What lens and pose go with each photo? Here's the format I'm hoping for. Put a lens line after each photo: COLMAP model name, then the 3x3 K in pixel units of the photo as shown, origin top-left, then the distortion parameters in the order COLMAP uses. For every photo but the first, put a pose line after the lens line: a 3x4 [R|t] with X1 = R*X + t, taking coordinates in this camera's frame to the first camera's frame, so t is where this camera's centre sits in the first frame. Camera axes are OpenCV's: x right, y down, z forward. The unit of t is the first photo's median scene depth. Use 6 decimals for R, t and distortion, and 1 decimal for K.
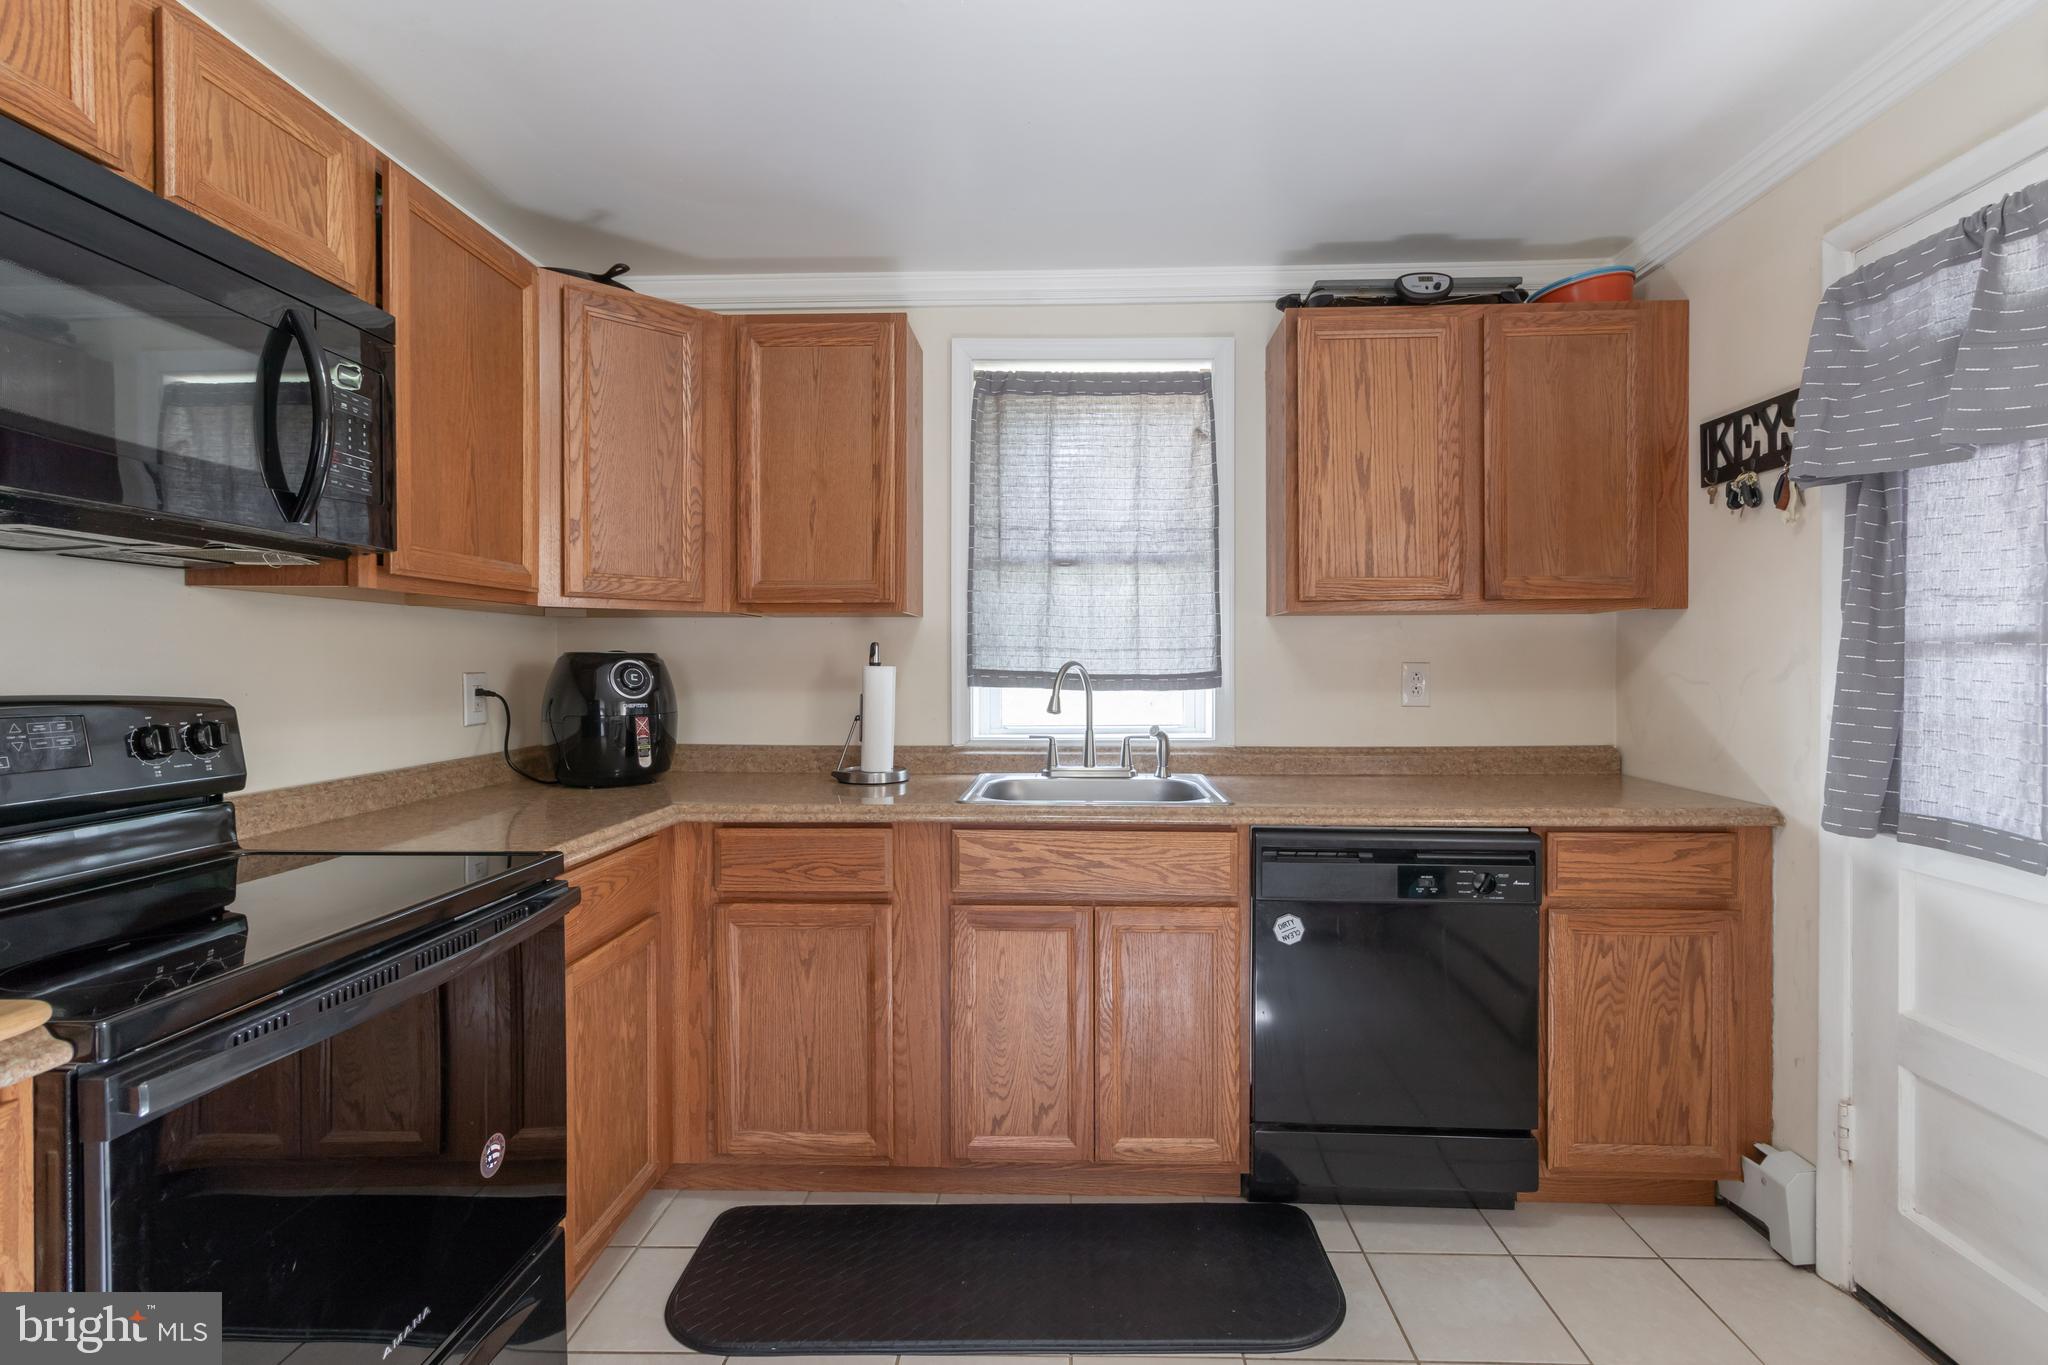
lens RADIAL K [[945.4, 0, 1049.1], [0, 945.4, 668.7], [0, 0, 1]] dist [0.002101, 0.001035]
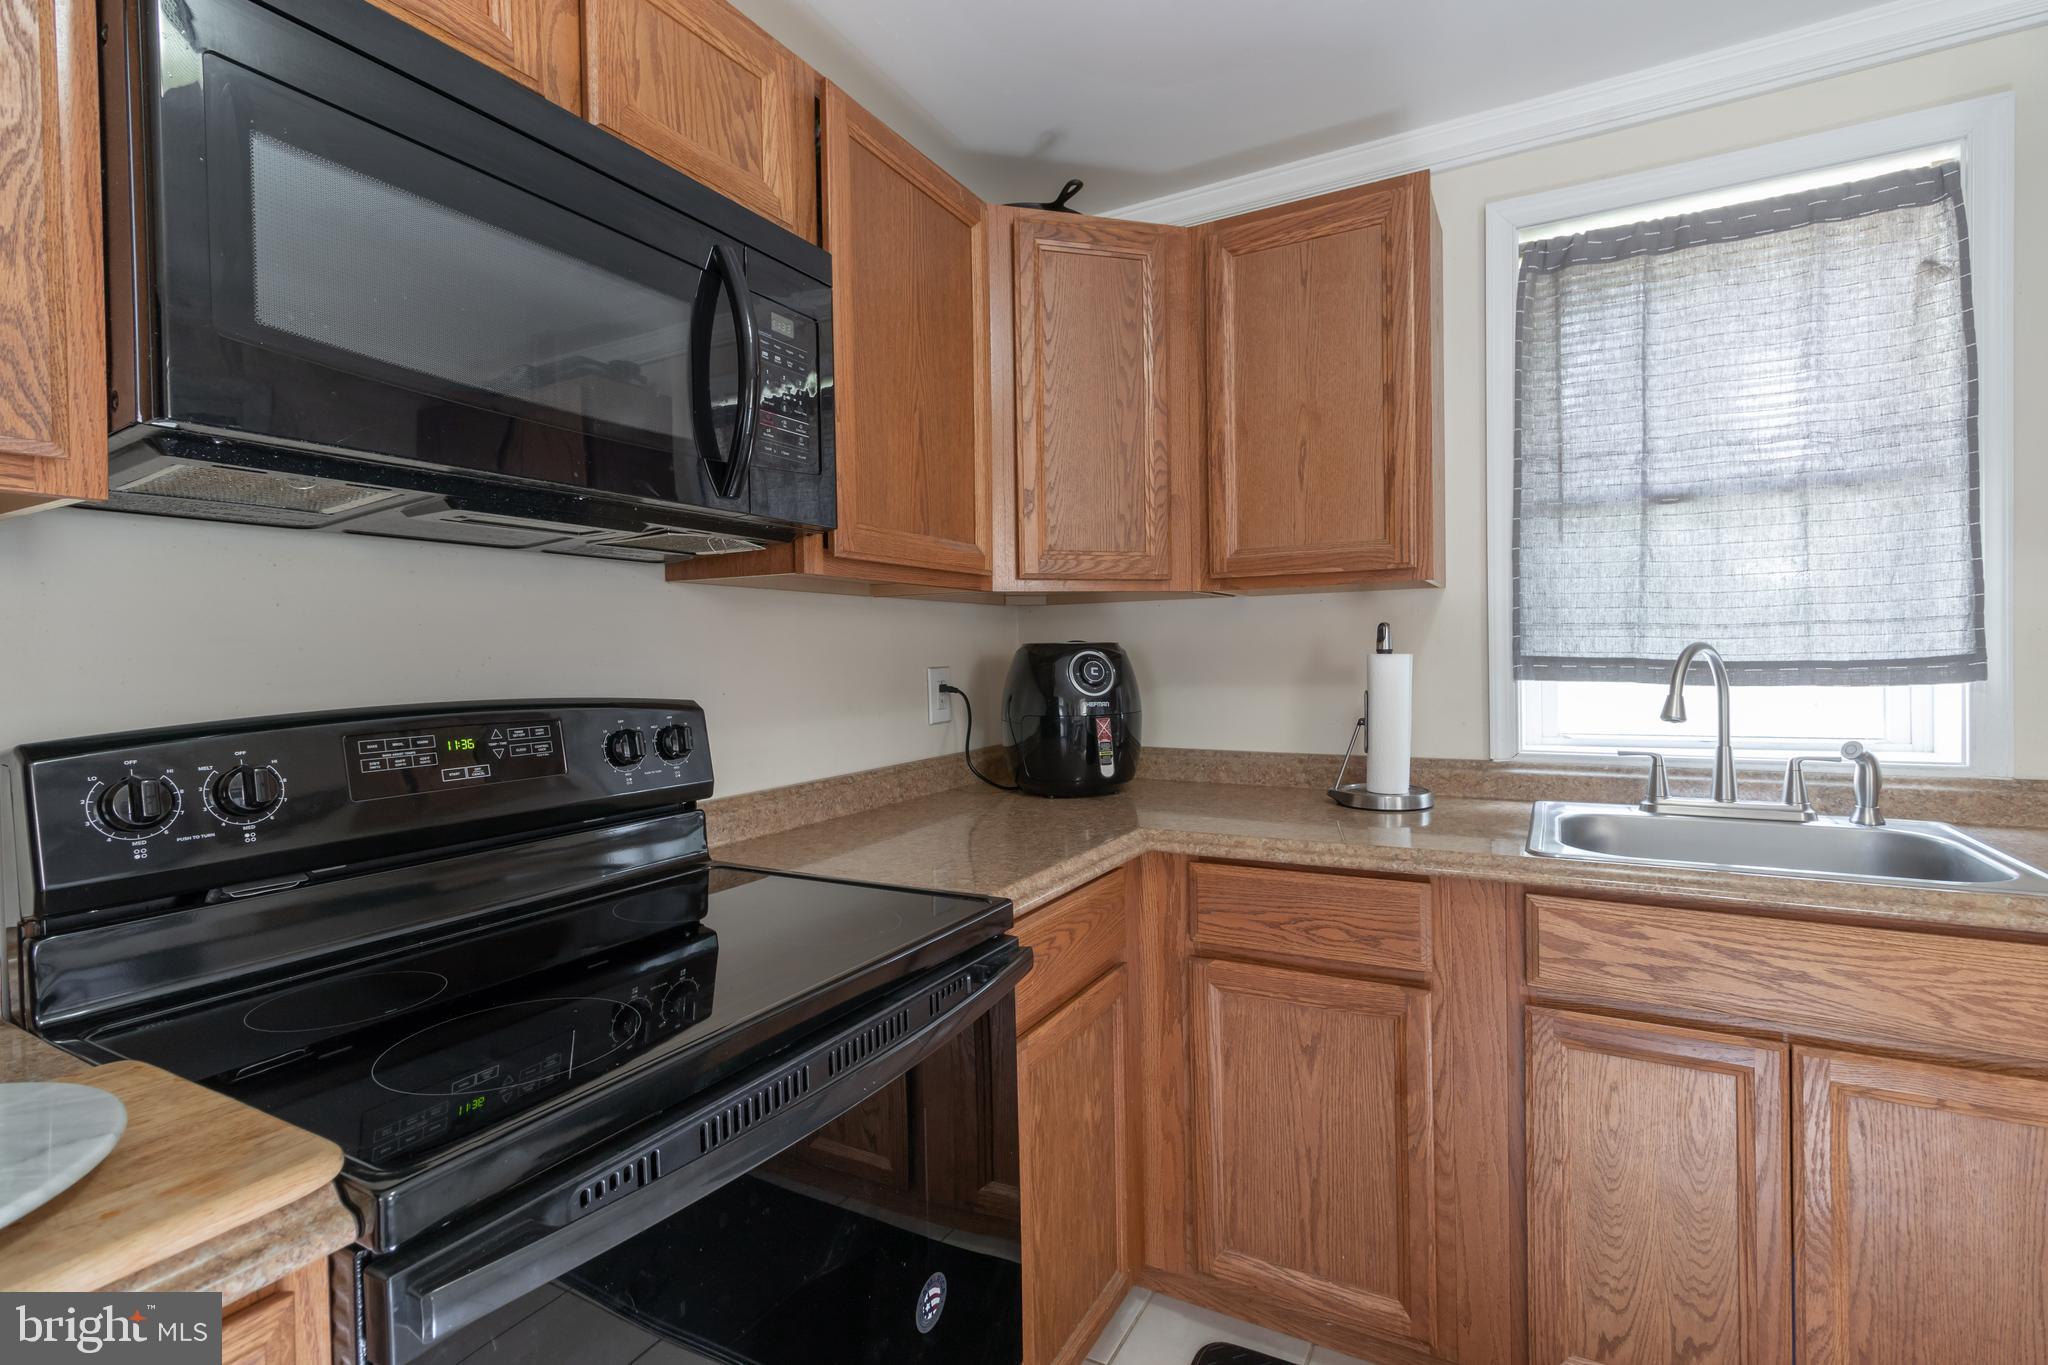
lens RADIAL K [[945.4, 0, 1049.1], [0, 945.4, 668.7], [0, 0, 1]] dist [0.002101, 0.001035]
pose [[0.894127, -0.007654, -0.447747, -0.102103], [0.013769, 0.999851, 0.010405, -0.003064], [0.447601, -0.015468, 0.894100, 0.239948]]
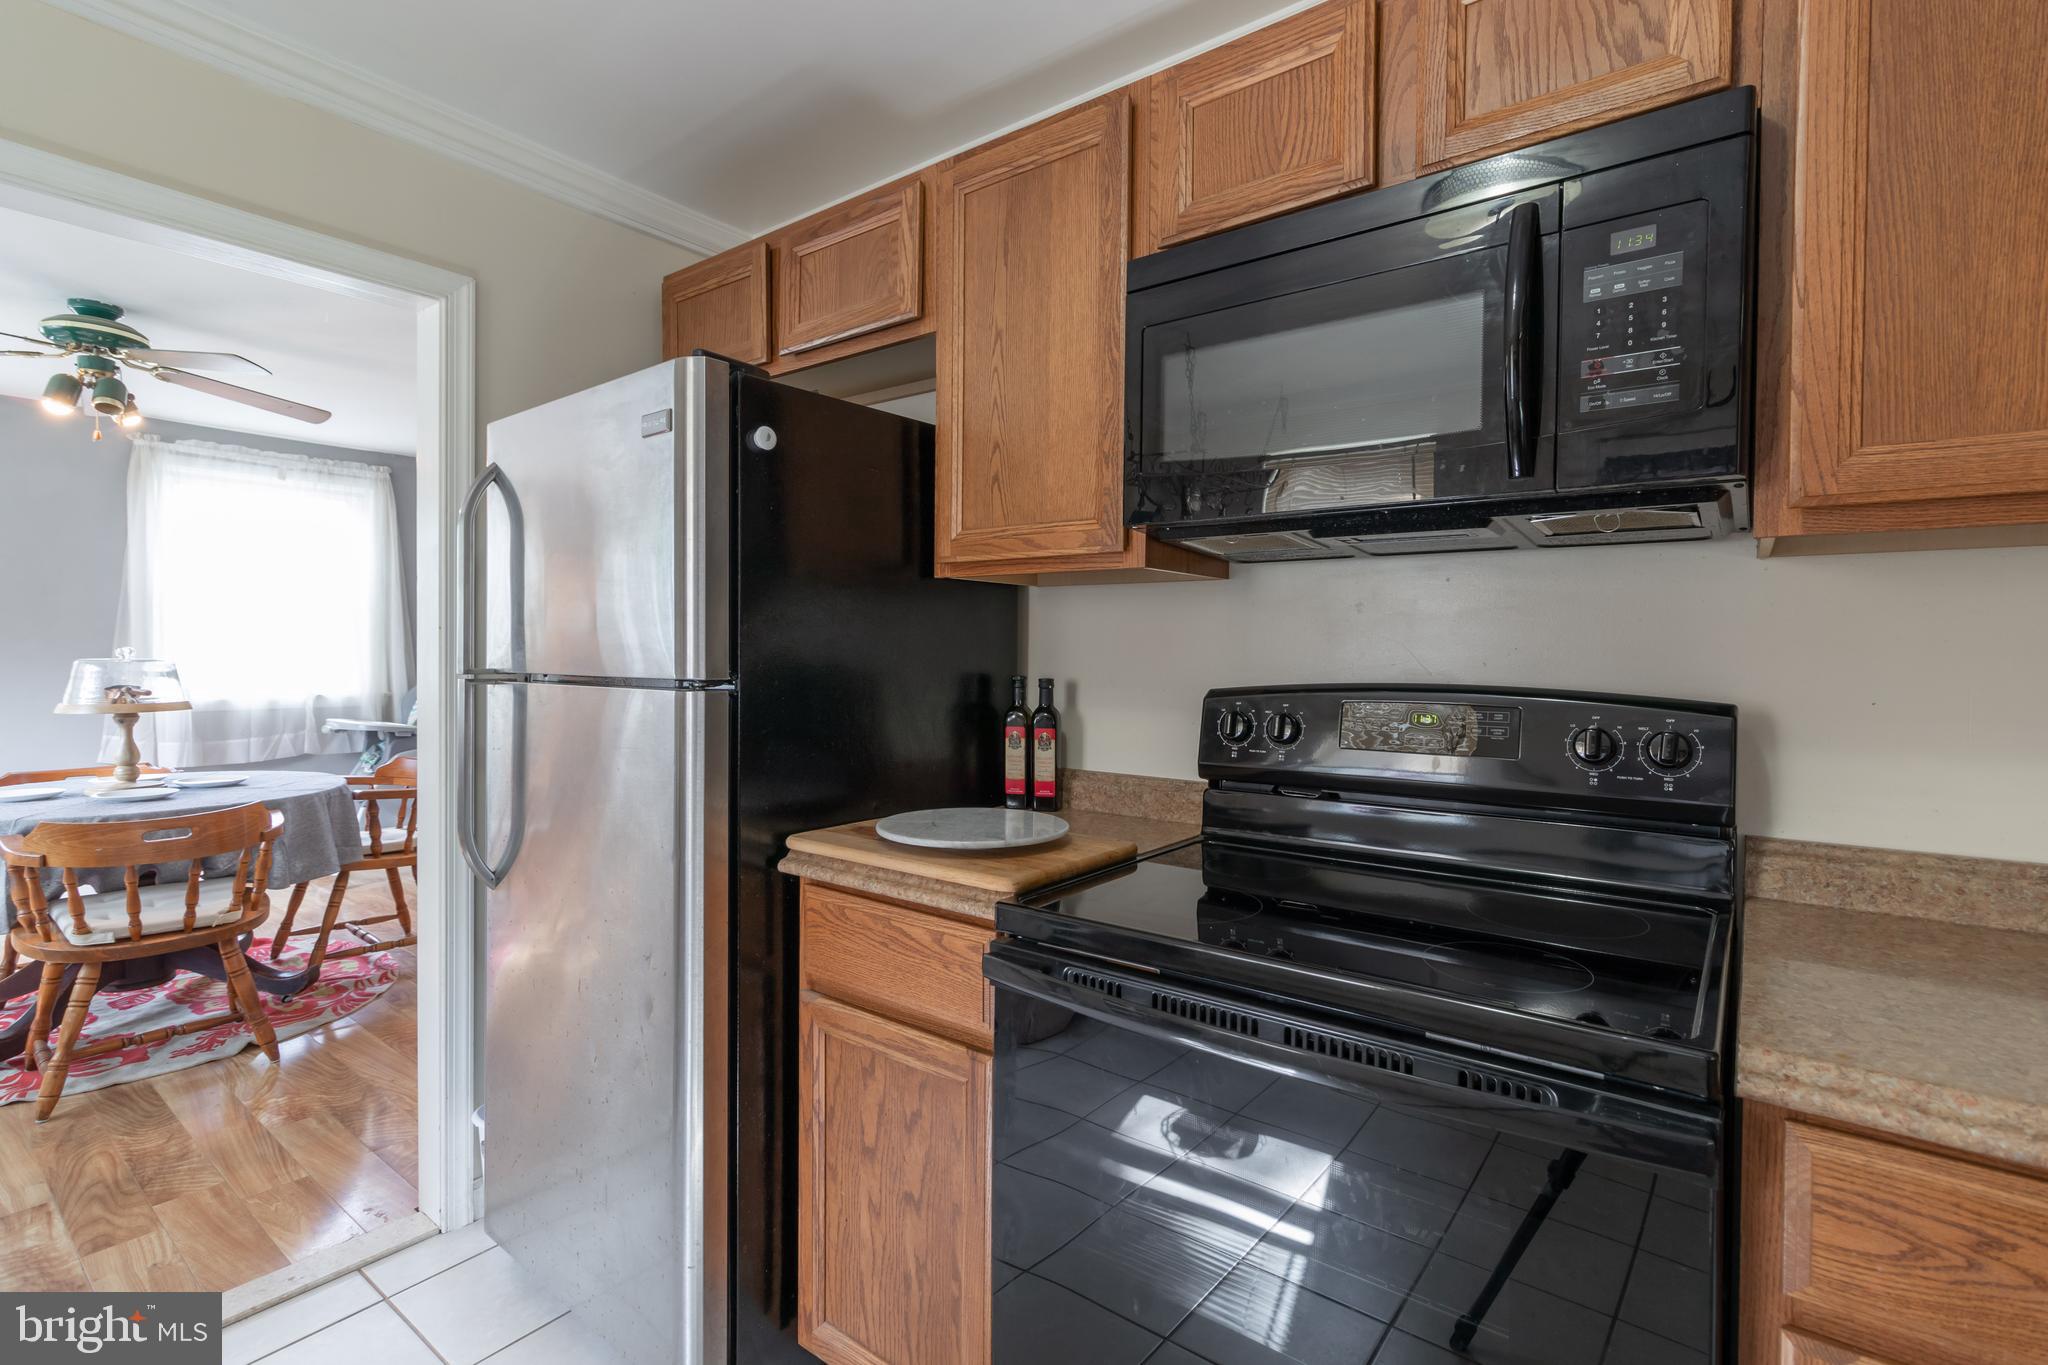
lens RADIAL K [[945.4, 0, 1049.1], [0, 945.4, 668.7], [0, 0, 1]] dist [0.002101, 0.001035]
pose [[-0.577216, 0.012344, -0.816498, 0.049316], [-0.010448, 0.999692, 0.022500, -0.005904], [0.816525, 0.021518, -0.576909, 0.745831]]
